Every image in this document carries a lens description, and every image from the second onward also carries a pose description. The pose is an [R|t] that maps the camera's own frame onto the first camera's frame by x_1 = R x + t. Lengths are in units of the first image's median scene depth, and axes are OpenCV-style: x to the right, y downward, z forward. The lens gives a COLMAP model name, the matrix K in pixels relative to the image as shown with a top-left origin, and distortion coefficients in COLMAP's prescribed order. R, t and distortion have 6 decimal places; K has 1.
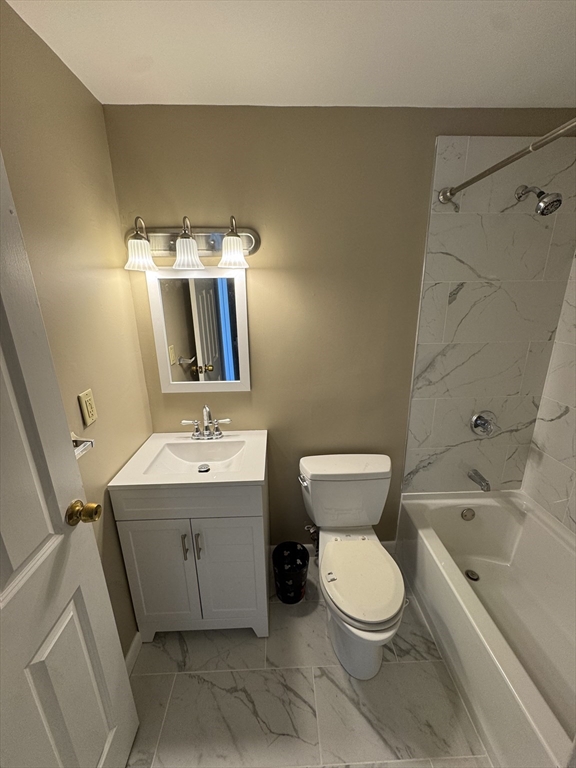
lens RADIAL K [[307.1, 0, 288.7], [0, 307.1, 383.8], [0, 0, 1]] dist [-0.000768, 0.000270]
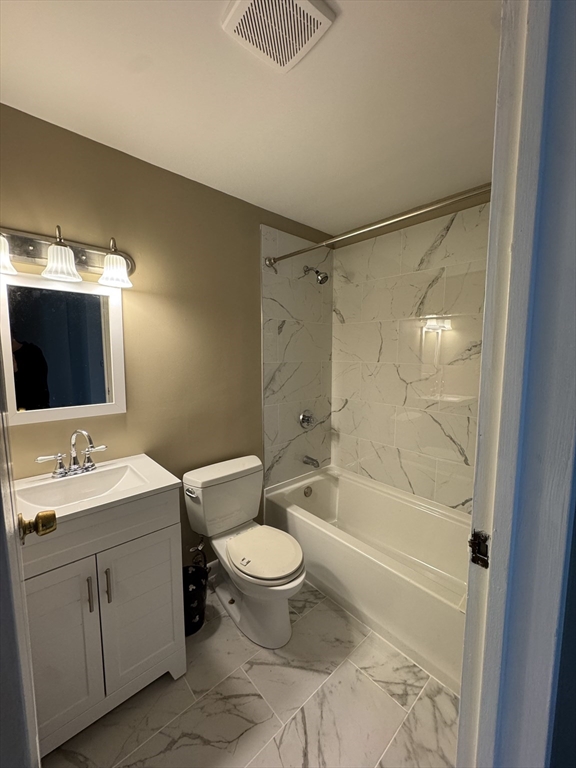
lens RADIAL K [[307.1, 0, 288.7], [0, 307.1, 383.8], [0, 0, 1]] dist [-0.000768, 0.000270]
pose [[0.764948, -0.050231, 0.642130, -0.349876], [0.171288, 0.976919, -0.127629, 0.146201], [-0.620899, 0.207619, 0.755896, -0.049545]]
